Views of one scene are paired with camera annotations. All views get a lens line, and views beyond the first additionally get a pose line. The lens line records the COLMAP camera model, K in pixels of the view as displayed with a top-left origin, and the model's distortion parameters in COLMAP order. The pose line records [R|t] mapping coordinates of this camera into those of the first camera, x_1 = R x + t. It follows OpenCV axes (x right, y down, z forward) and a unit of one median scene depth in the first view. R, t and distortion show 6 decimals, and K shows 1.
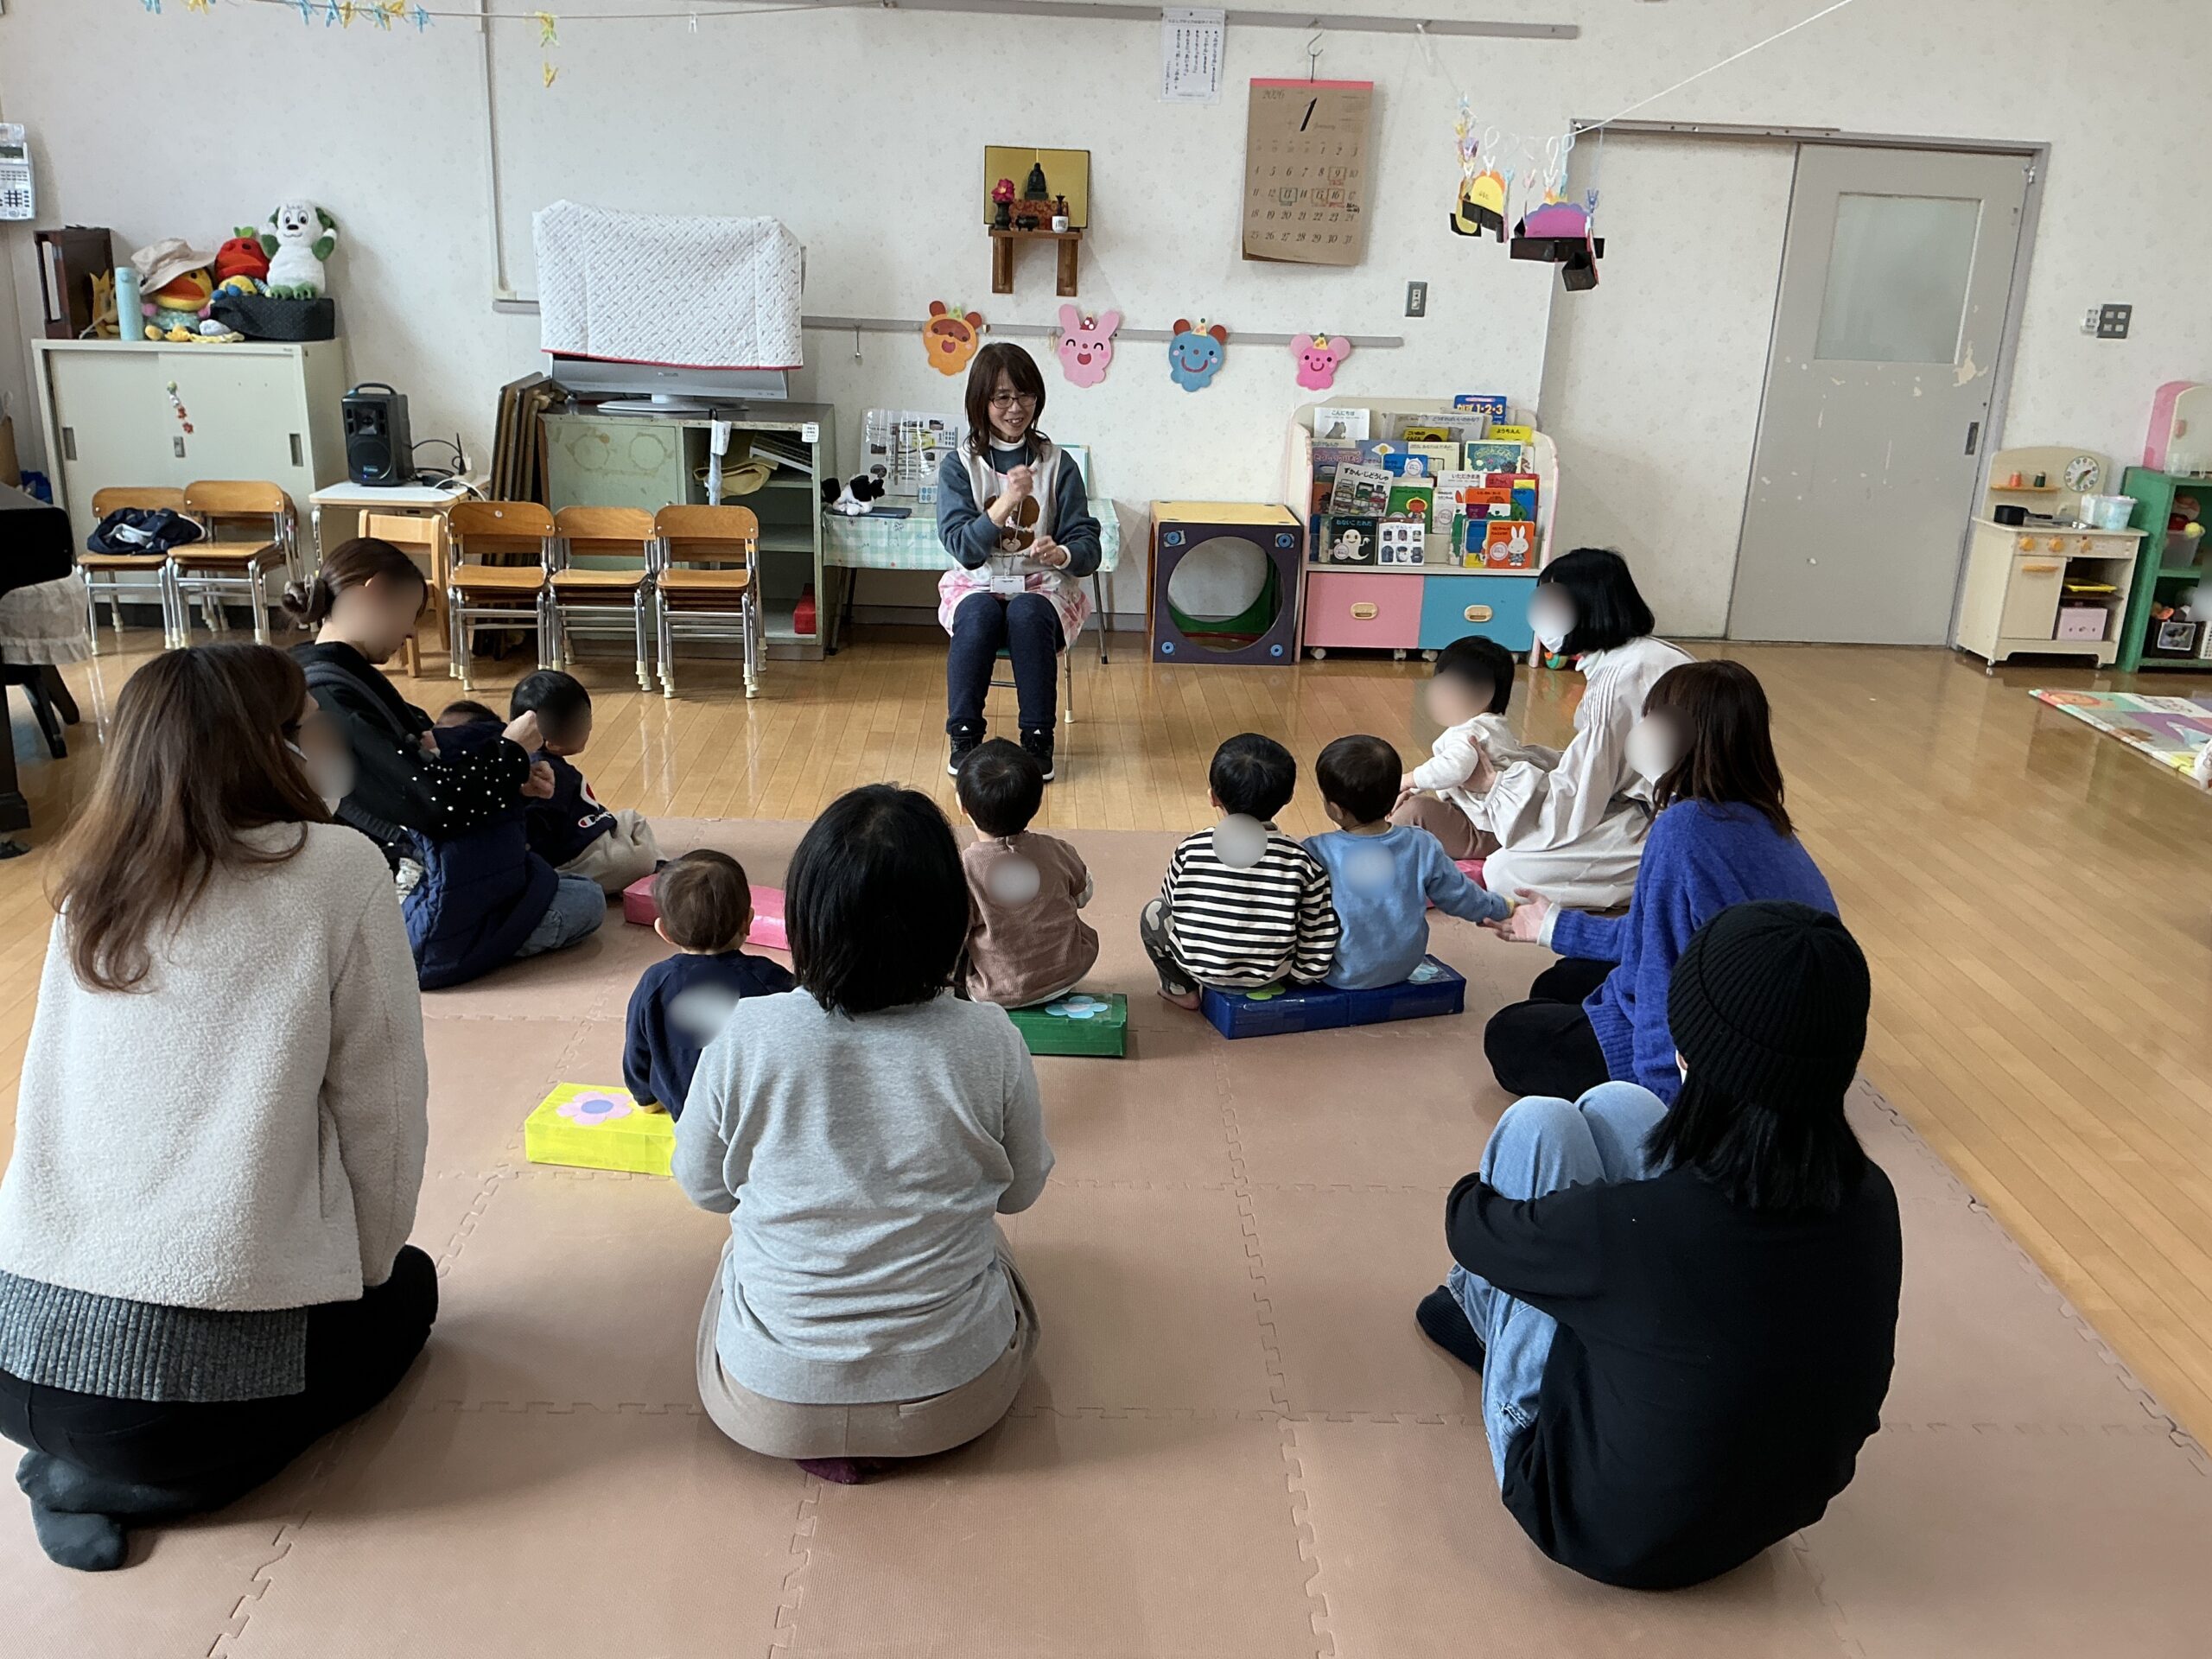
lens RADIAL K [[1849.3, 0, 1106.0], [0, 1849.3, 829.5], [0, 0, 1]] dist [0.157439, -0.317542]
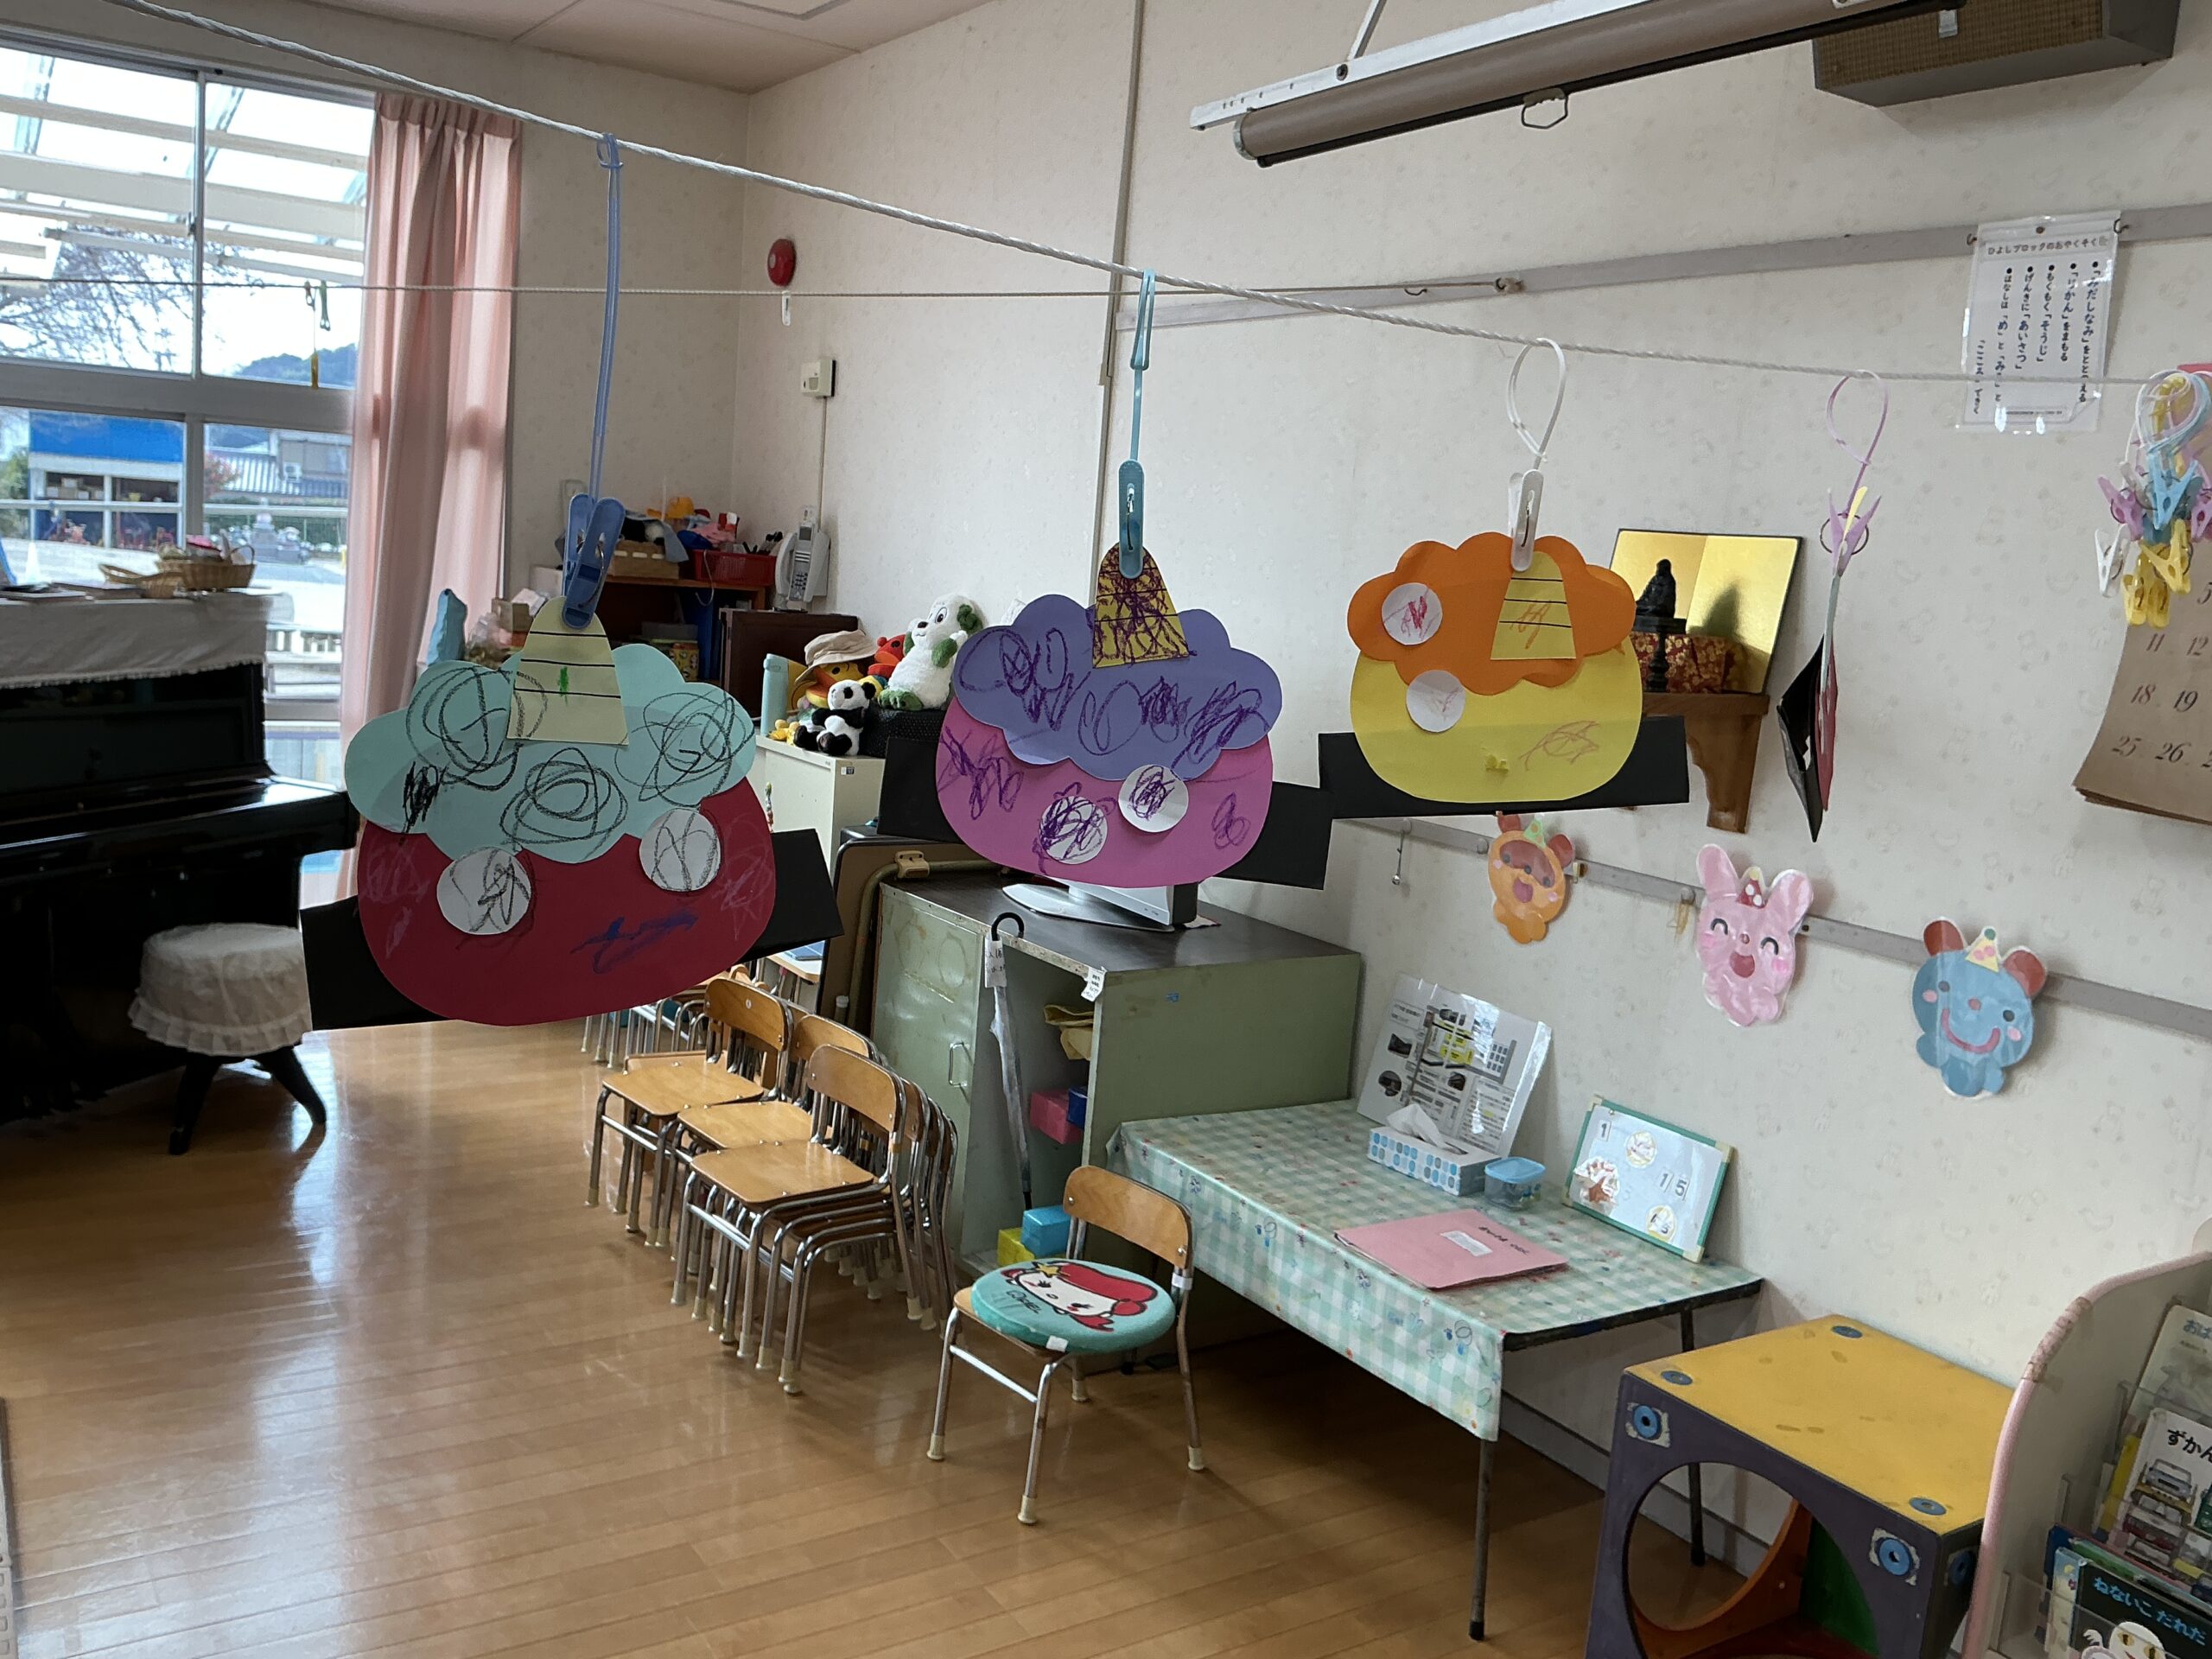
lens RADIAL K [[1855.3, 0, 1106.0], [0, 1855.3, 829.5], [0, 0, 1]] dist [0.078897, -0.149695]
pose [[0.521102, 0.135203, -0.842717, 0.290866], [-0.329341, 0.942756, -0.052399, -0.211555], [0.787392, 0.304847, 0.535800, 0.633278]]
